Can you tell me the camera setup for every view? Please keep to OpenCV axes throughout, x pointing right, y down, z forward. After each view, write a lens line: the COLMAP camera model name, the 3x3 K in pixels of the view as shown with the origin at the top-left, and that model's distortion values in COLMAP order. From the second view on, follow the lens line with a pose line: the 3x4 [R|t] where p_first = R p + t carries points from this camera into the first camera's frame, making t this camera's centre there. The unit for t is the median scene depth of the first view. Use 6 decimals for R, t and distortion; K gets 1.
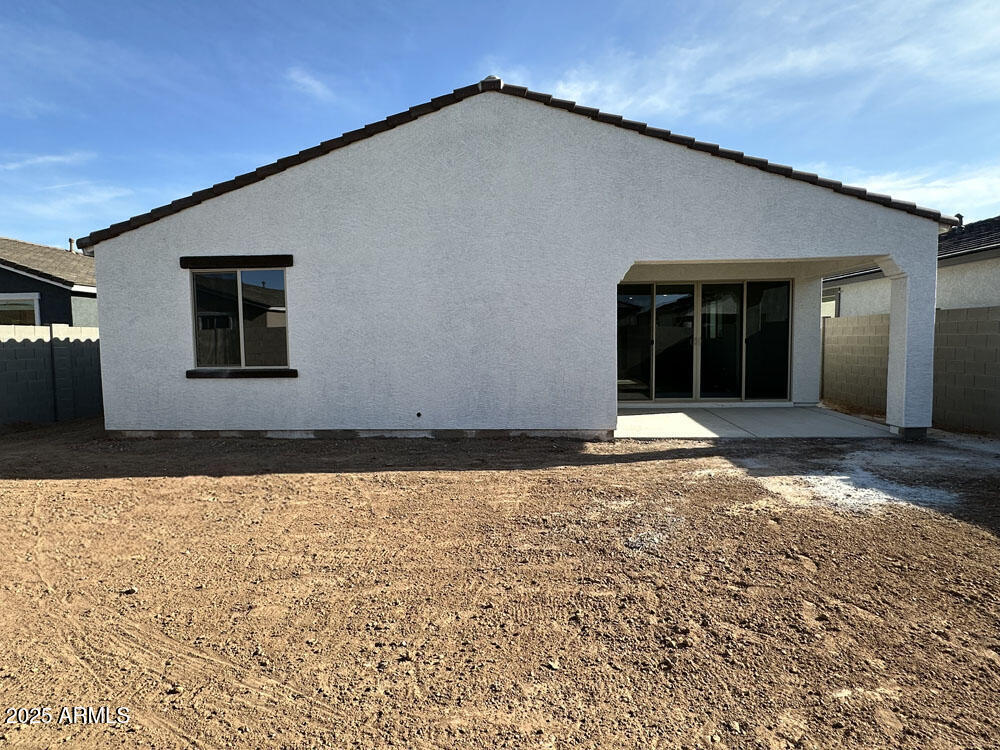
lens RADIAL K [[554.3, 0, 502.4], [0, 554.3, 378.1], [0, 0, 1]] dist [-0.002904, 0.000069]
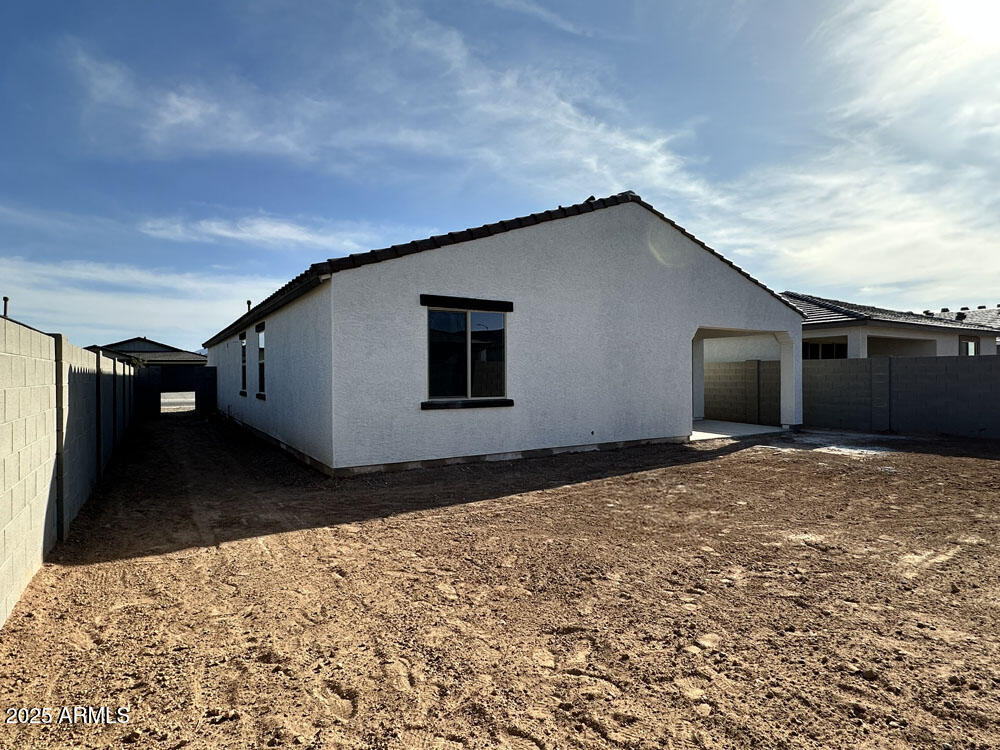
lens RADIAL K [[554.3, 0, 497.0], [0, 554.3, 372.9], [0, 0, 1]] dist [-0.002904, 0.000069]
pose [[0.810838, 0.010679, 0.585173, -1.078578], [0.036471, 0.996968, -0.068730, 0.007704], [-0.584133, 0.077071, 0.807991, 0.074808]]
